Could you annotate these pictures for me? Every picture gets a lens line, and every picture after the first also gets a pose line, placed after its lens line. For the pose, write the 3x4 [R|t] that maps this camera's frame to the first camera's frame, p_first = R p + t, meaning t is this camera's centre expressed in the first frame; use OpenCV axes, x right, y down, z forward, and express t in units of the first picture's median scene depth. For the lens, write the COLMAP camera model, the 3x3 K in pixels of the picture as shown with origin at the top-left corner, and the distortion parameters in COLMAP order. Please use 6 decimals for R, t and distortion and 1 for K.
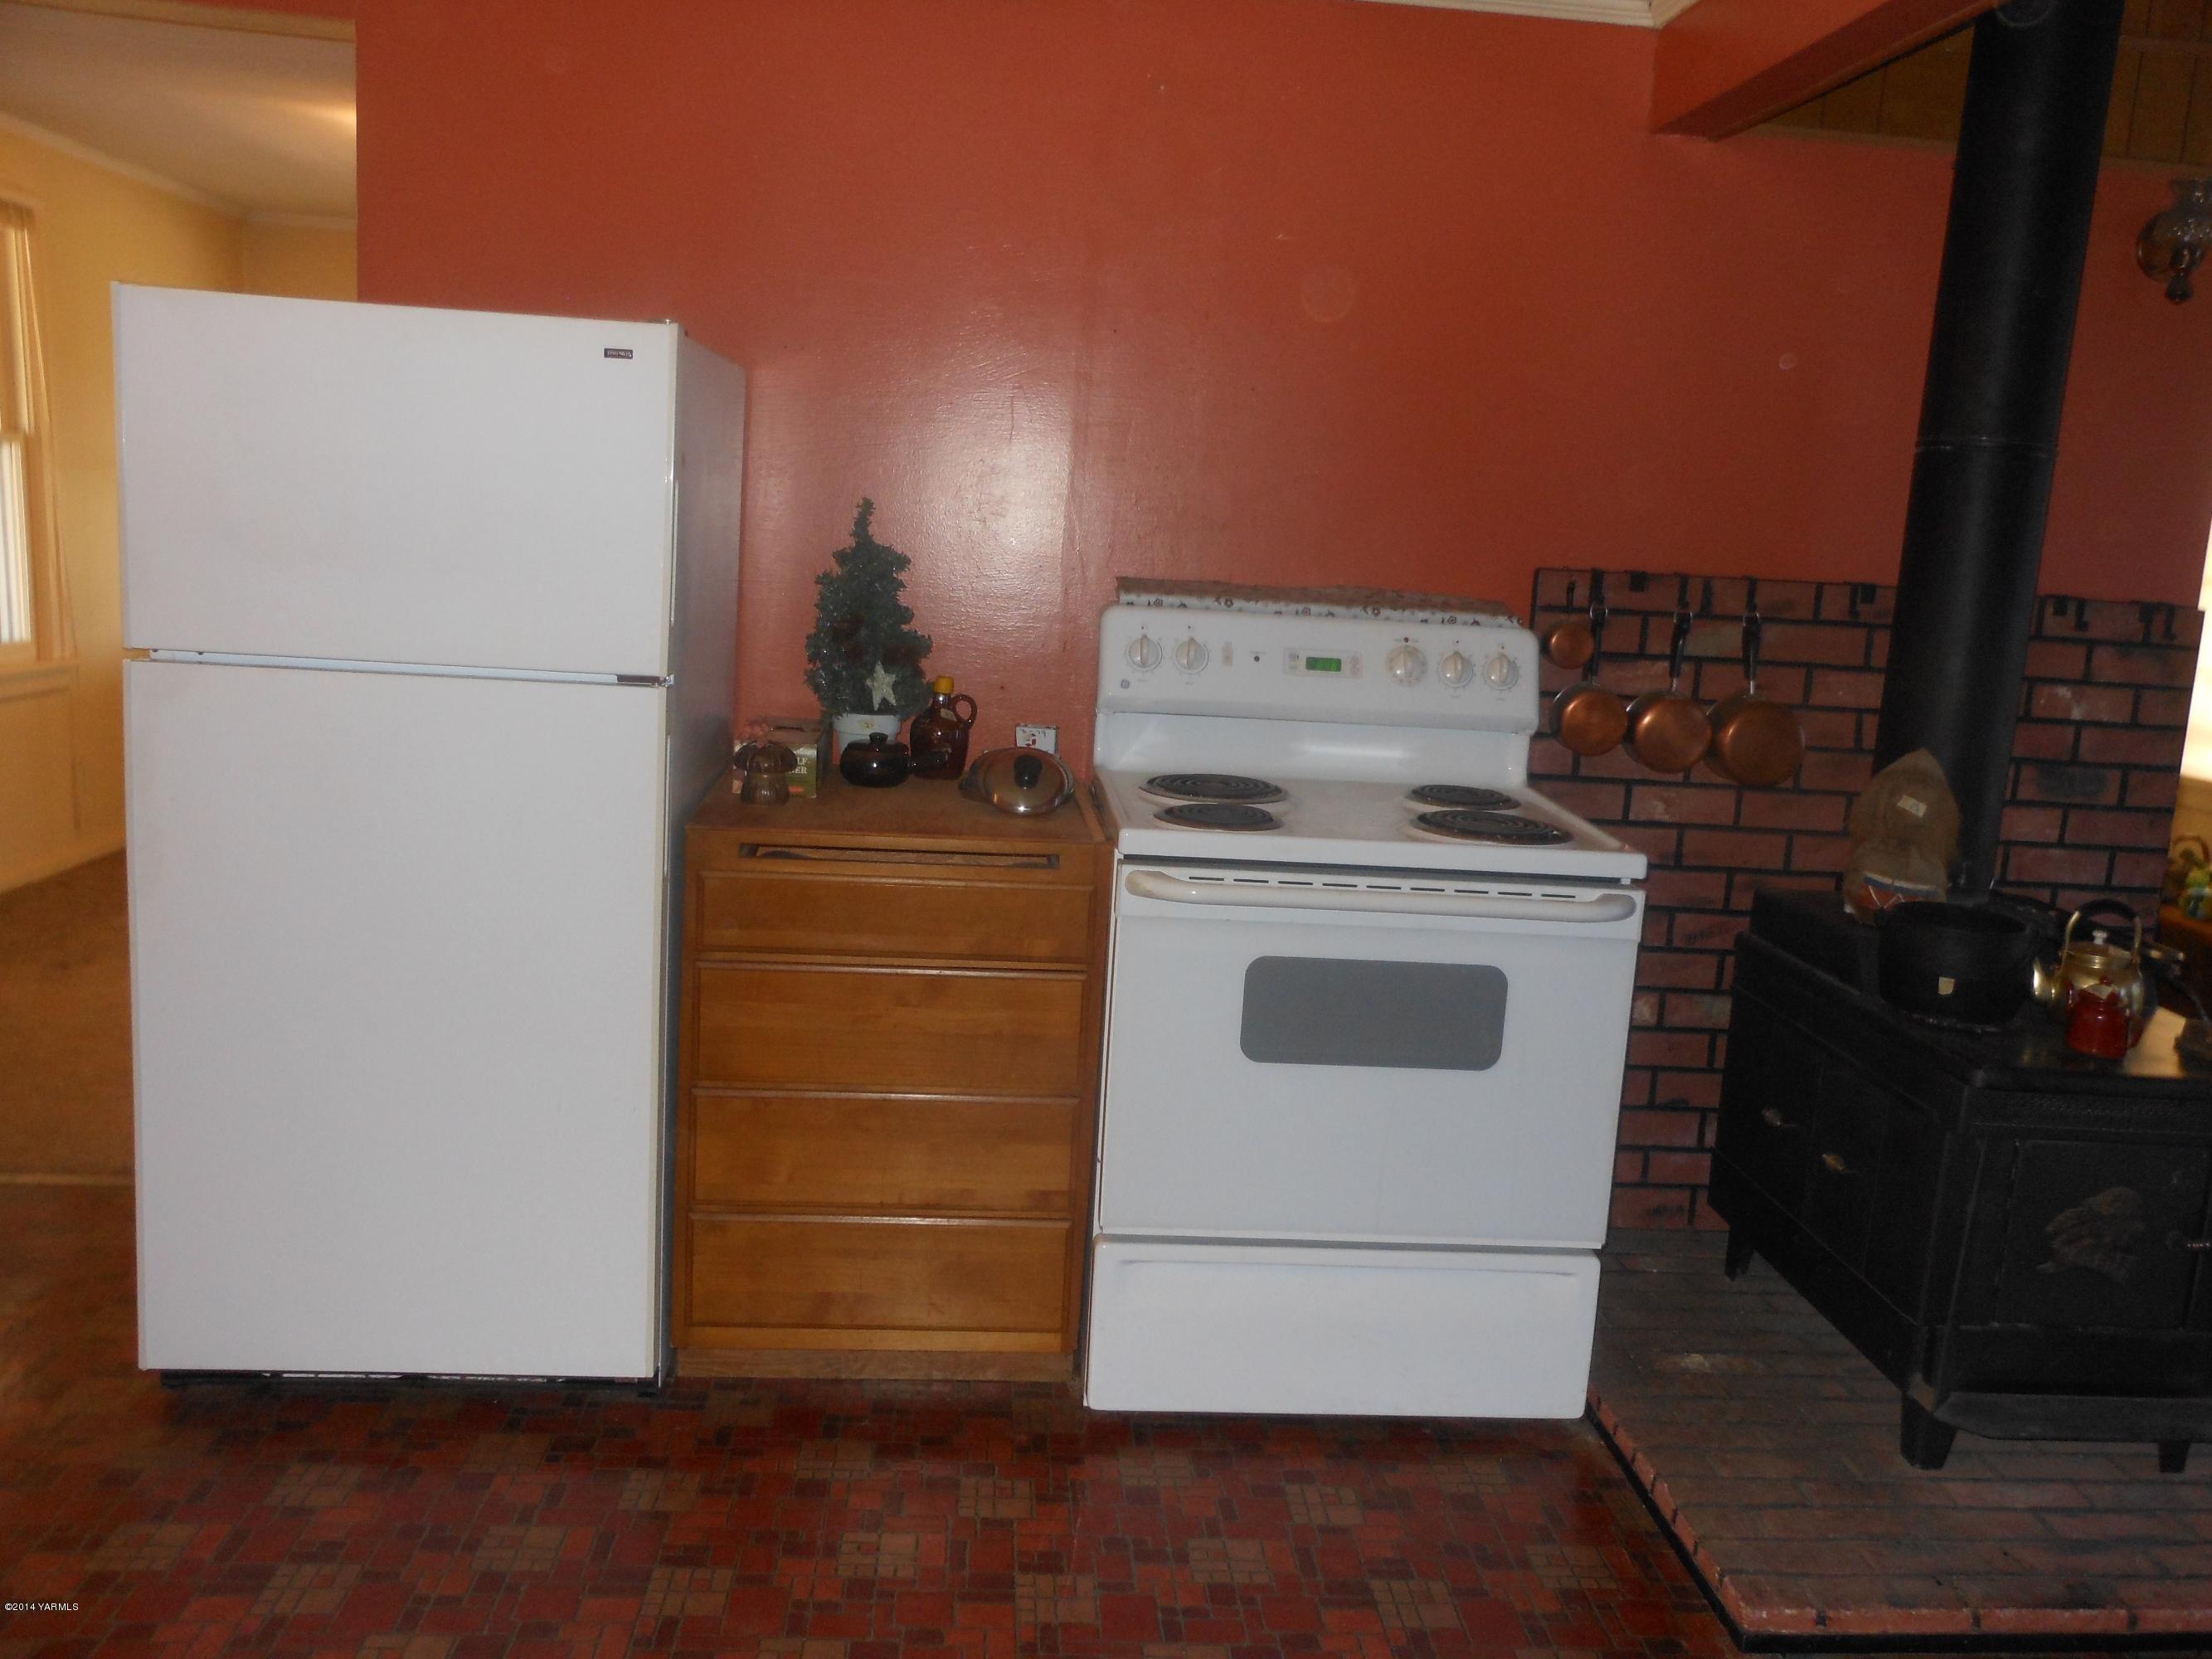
lens RADIAL K [[1815.0, 0, 1106.7], [0, 1815.0, 816.0], [0, 0, 1]] dist [-0.006045, -0.002481]
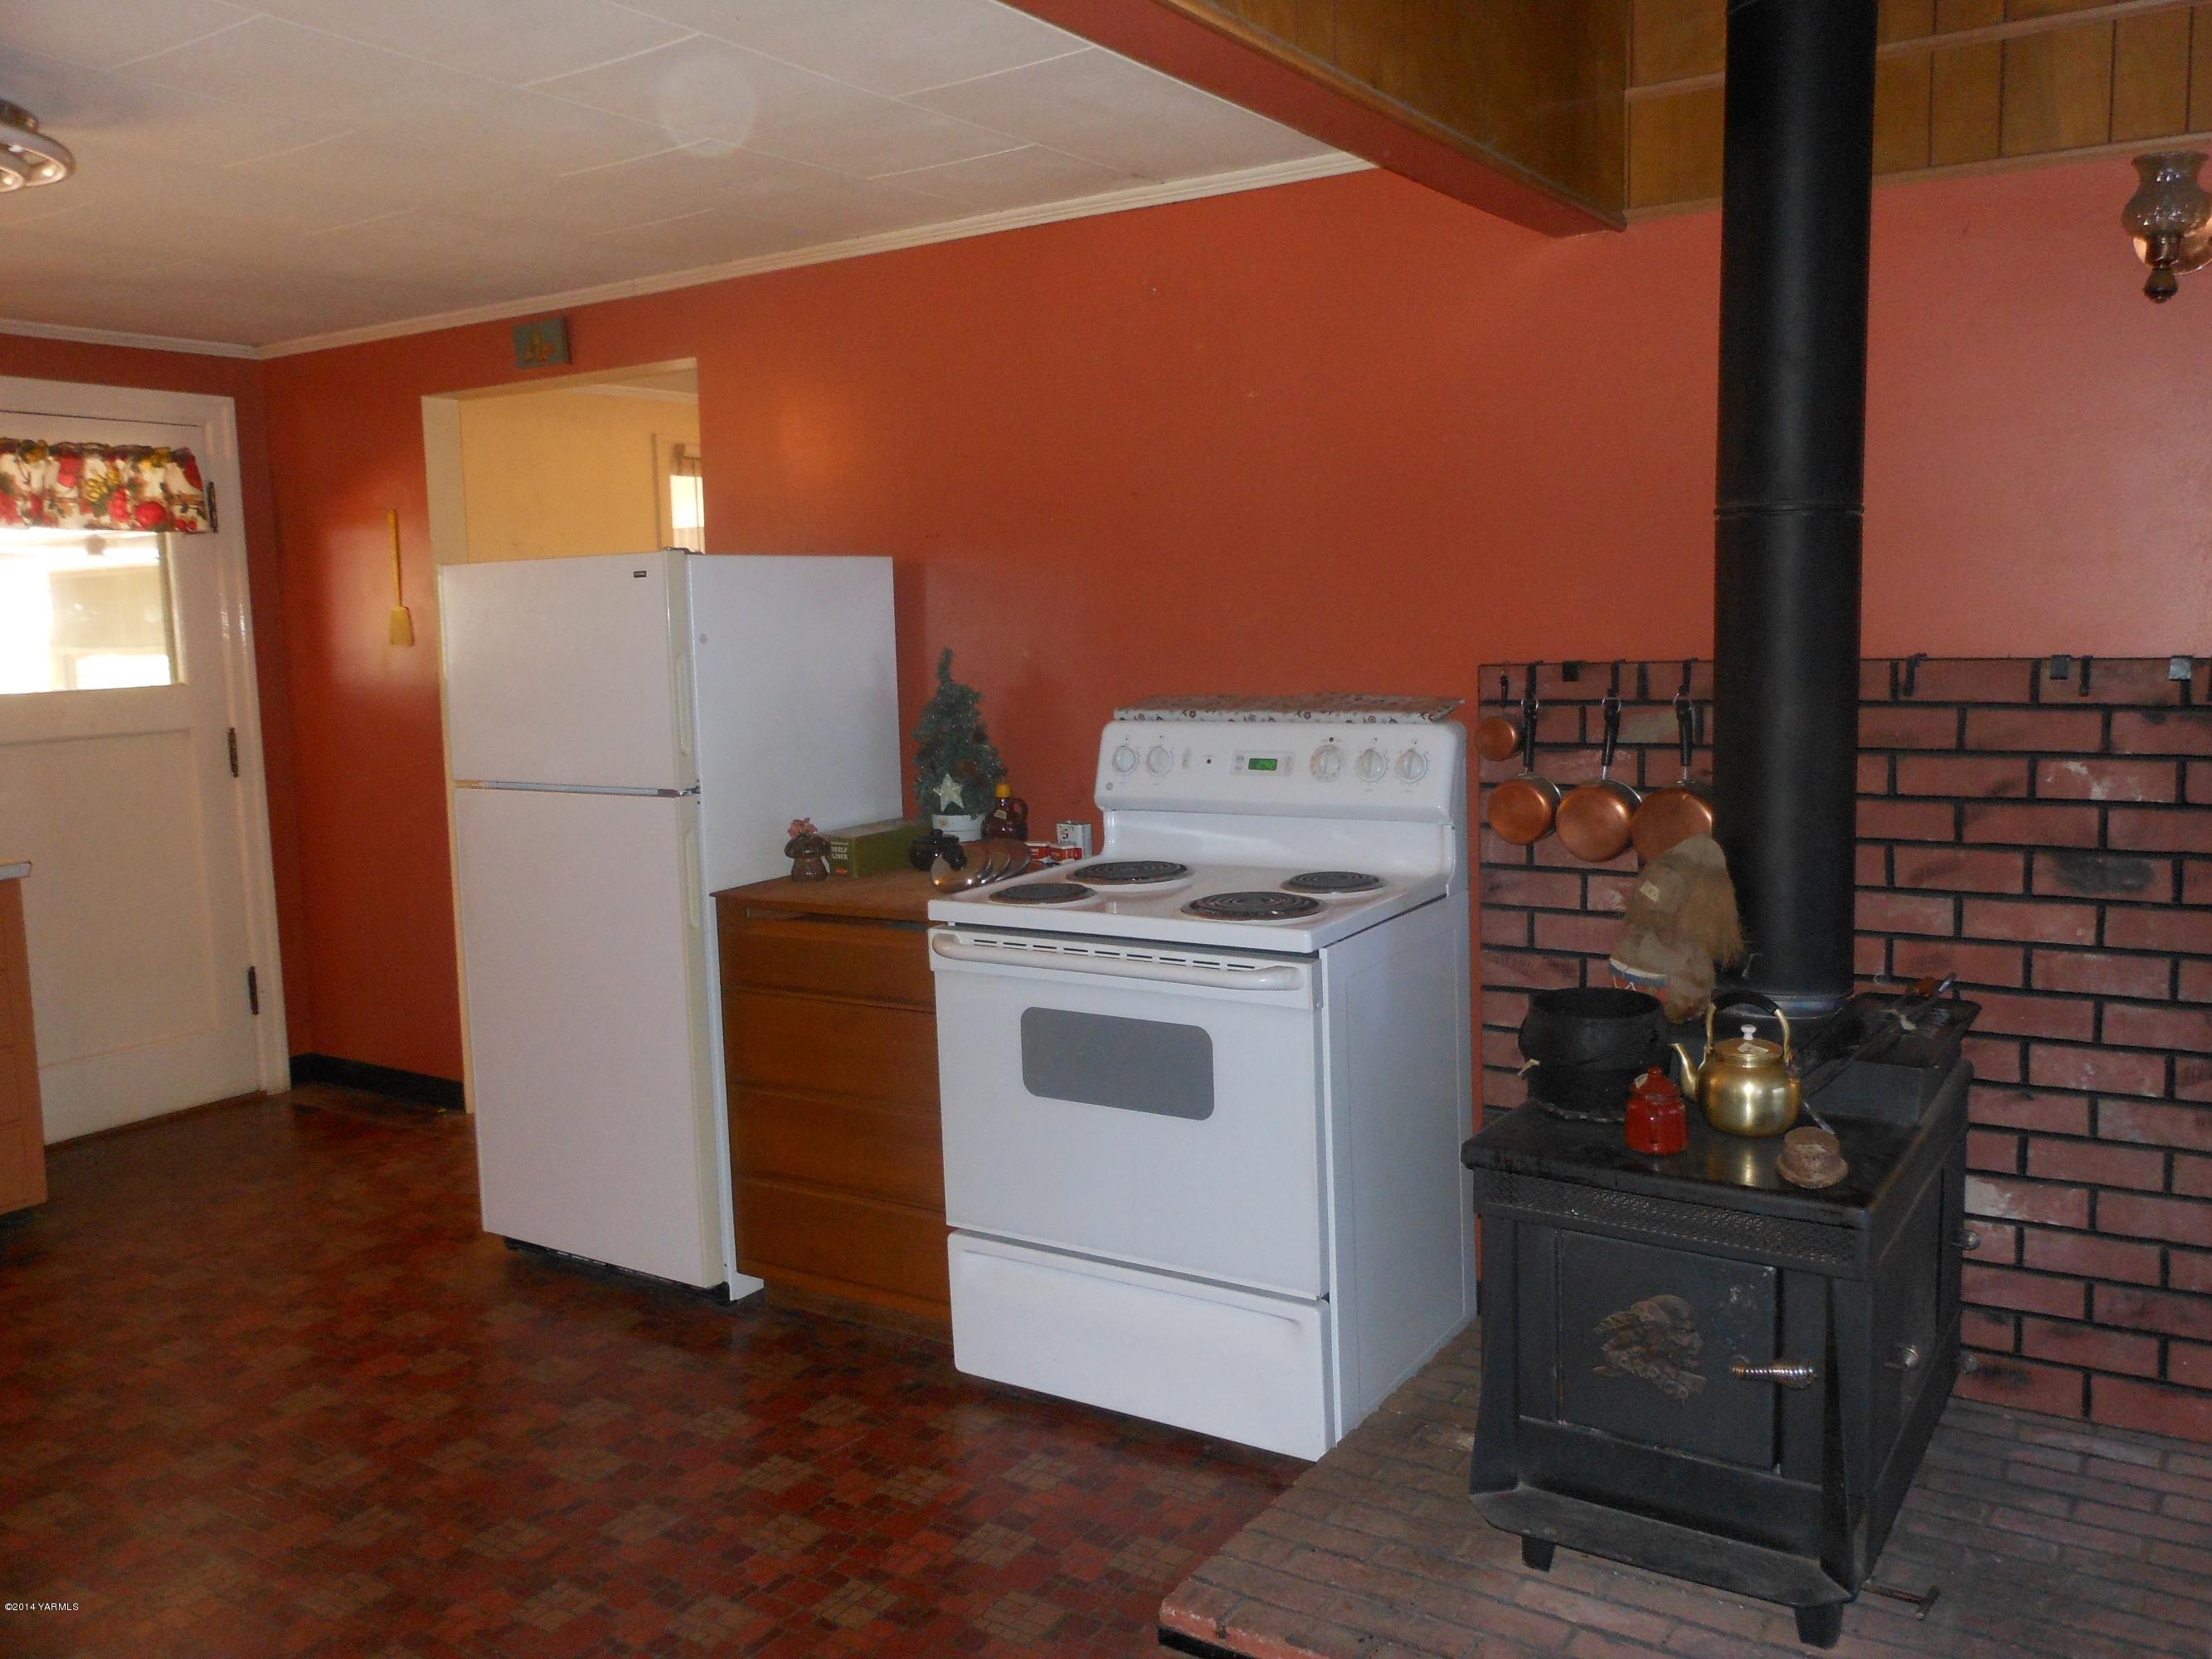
lens RADIAL K [[1817.0, 0, 1098.2], [0, 1817.0, 803.8], [0, 0, 1]] dist [-0.070736, 0.134183]
pose [[0.787392, -0.019286, -0.616151, 0.725533], [-0.025113, 0.997677, -0.063320, 0.014489], [0.615941, 0.065331, 0.785078, 0.056420]]
